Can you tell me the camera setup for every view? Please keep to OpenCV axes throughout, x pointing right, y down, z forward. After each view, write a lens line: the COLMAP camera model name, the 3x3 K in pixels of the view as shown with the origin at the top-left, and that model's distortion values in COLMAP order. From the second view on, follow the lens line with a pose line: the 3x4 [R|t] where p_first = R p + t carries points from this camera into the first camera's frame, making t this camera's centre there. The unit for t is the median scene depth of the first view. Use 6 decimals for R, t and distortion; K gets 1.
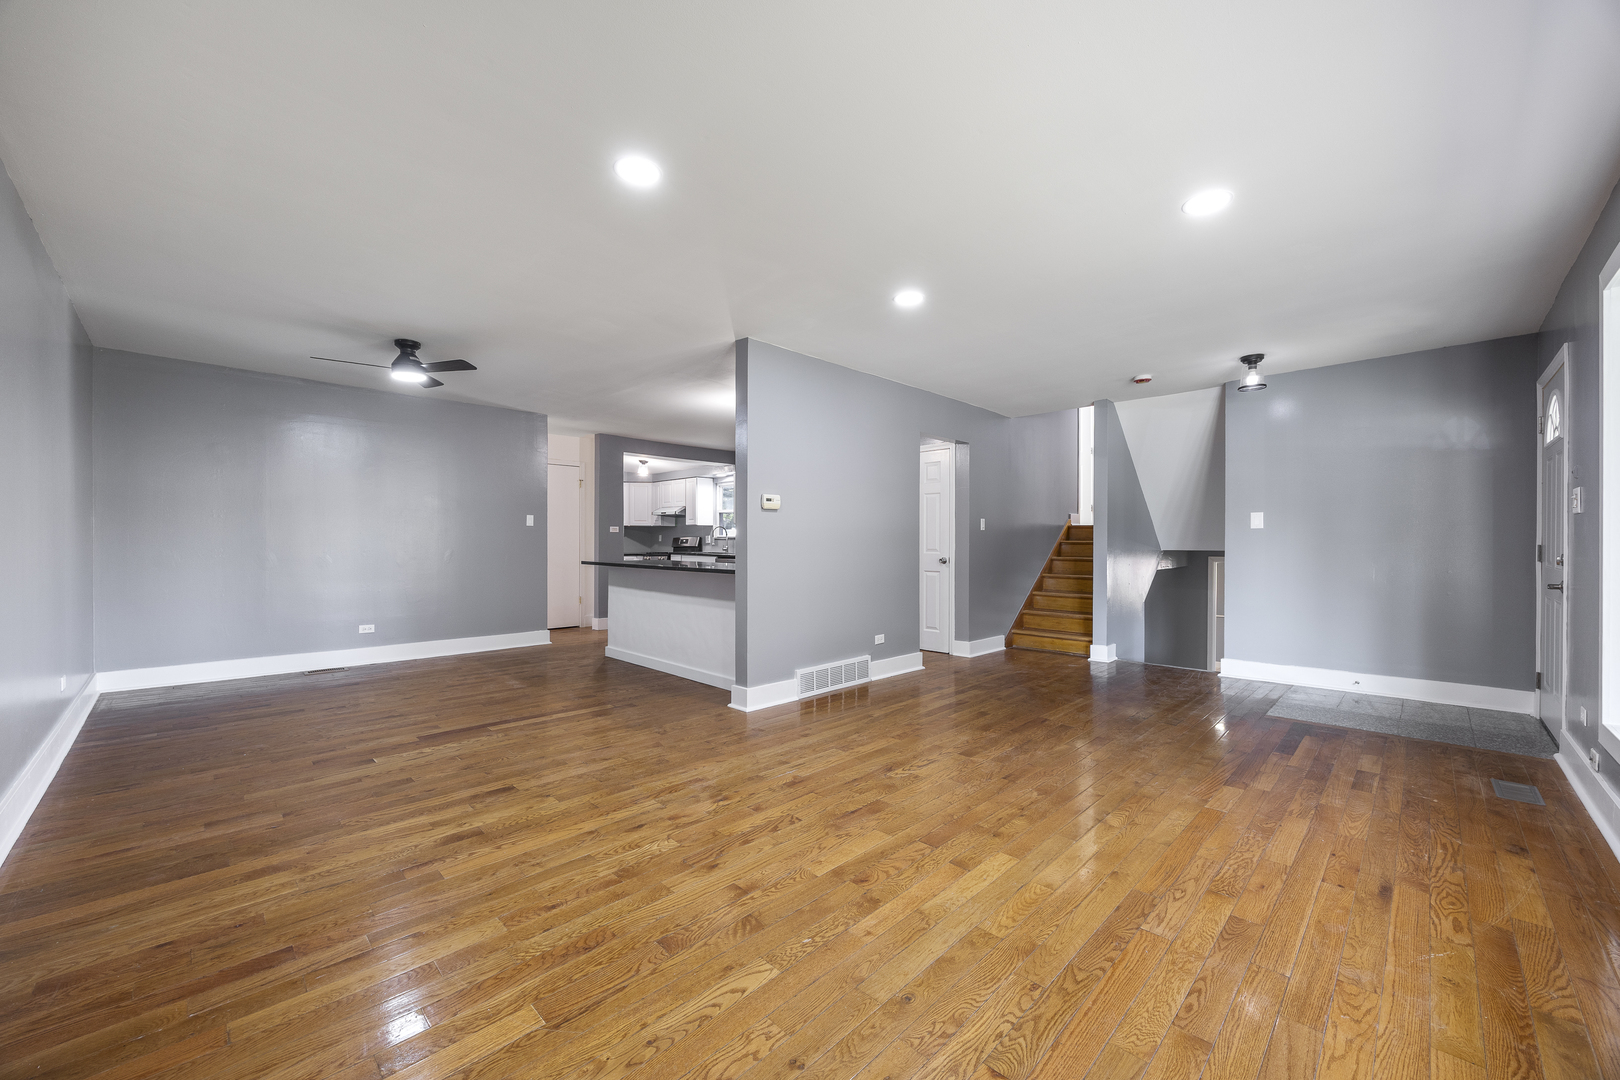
lens RADIAL K [[618.9, 0, 815.9], [0, 618.9, 542.0], [0, 0, 1]] dist [-0.002192, -0.000471]
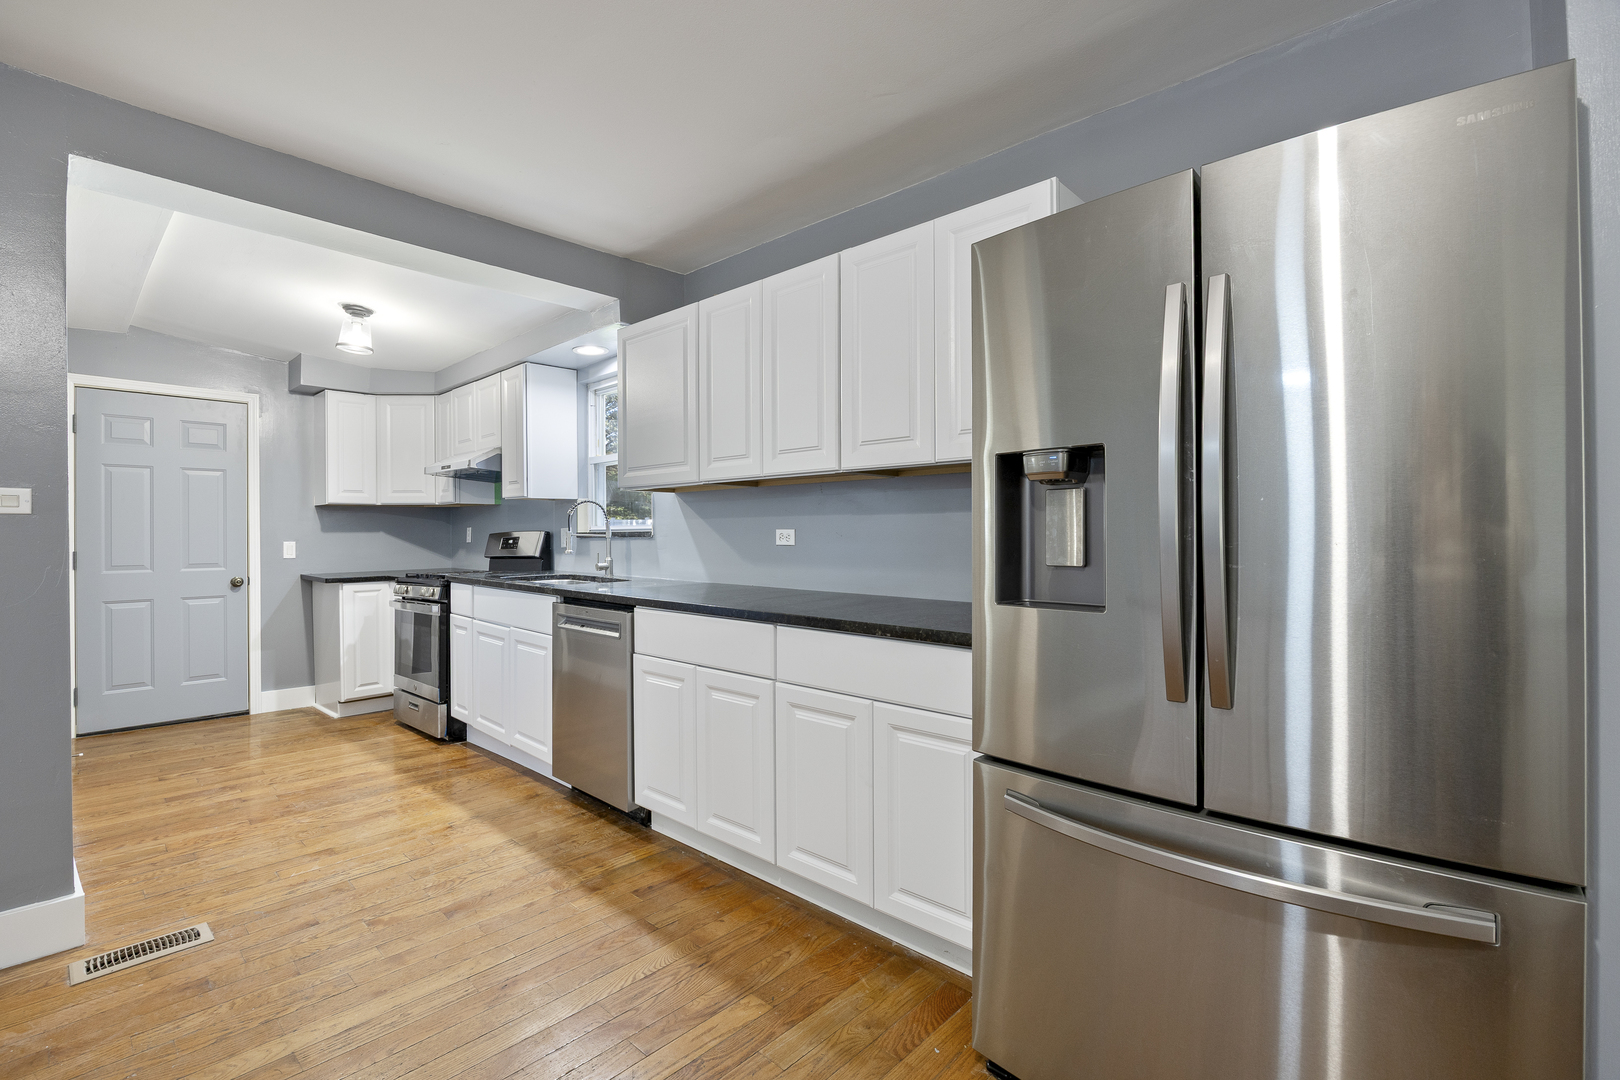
lens RADIAL K [[722.7, 0, 813.2], [0, 722.7, 530.3], [0, 0, 1]] dist [-0.014168, 0.000639]
pose [[0.999761, -0.011067, 0.018862, -0.085469], [0.011159, 0.999926, -0.004809, -0.011460], [-0.018808, 0.005019, 0.999811, 1.415360]]
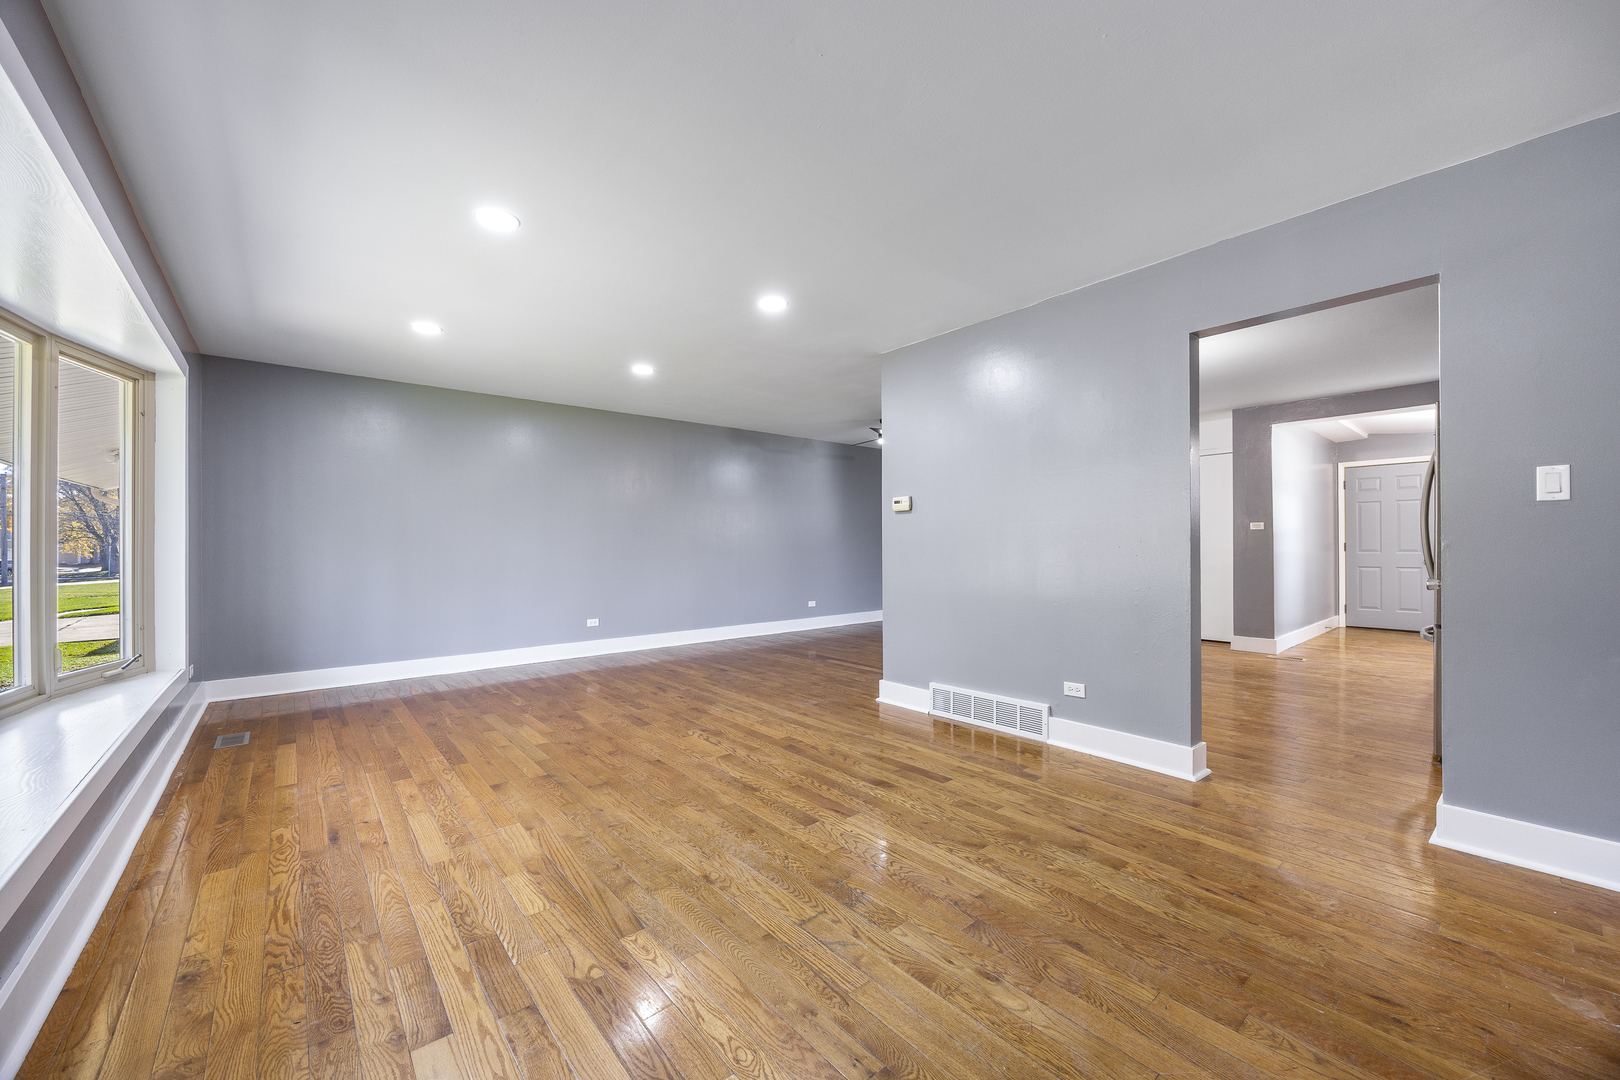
lens RADIAL K [[618.9, 0, 808.2], [0, 618.9, 545.5], [0, 0, 1]] dist [-0.002192, -0.000471]
pose [[-0.091019, -0.003021, -0.995845, 0.952916], [0.007777, 0.999963, -0.003744, 0.005745], [0.995819, -0.008086, -0.090993, 0.950485]]
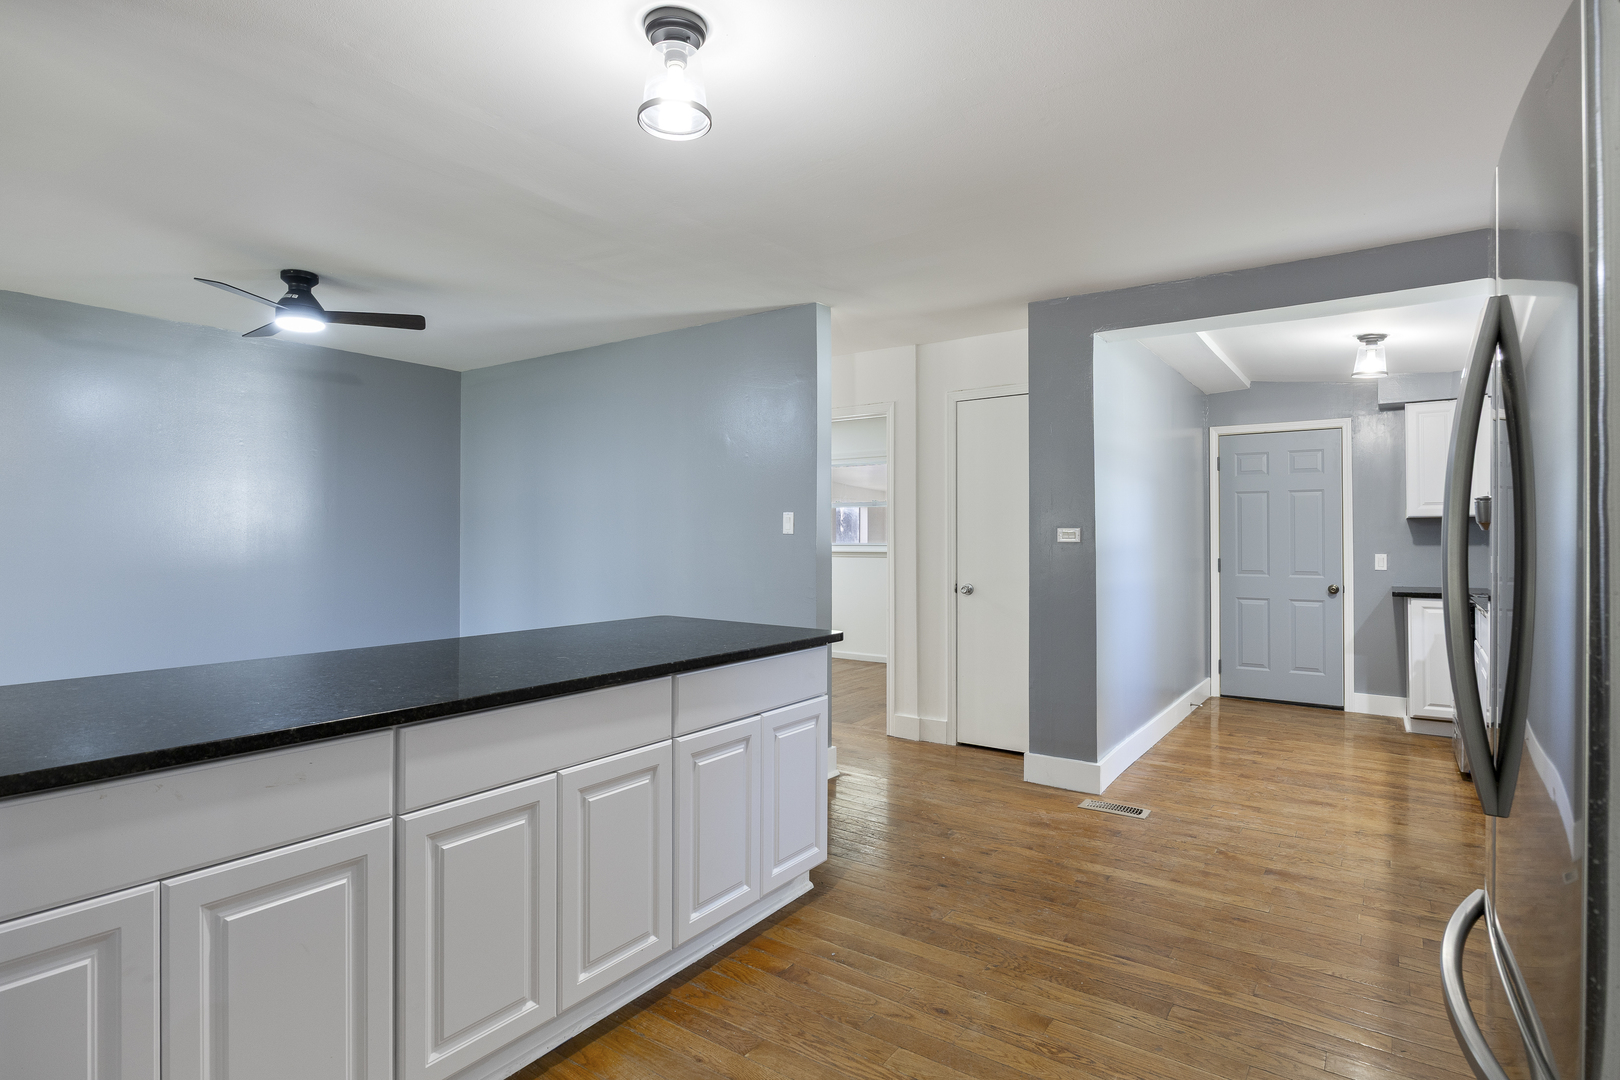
lens RADIAL K [[832.7, 0, 811.4], [0, 832.7, 530.8], [0, 0, 1]] dist [-0.000939, -0.000473]
pose [[0.152805, -0.011224, -0.988193, 0.333446], [0.001635, 0.999937, -0.011105, -0.033655], [0.988255, 0.000081, 0.152814, 1.430440]]
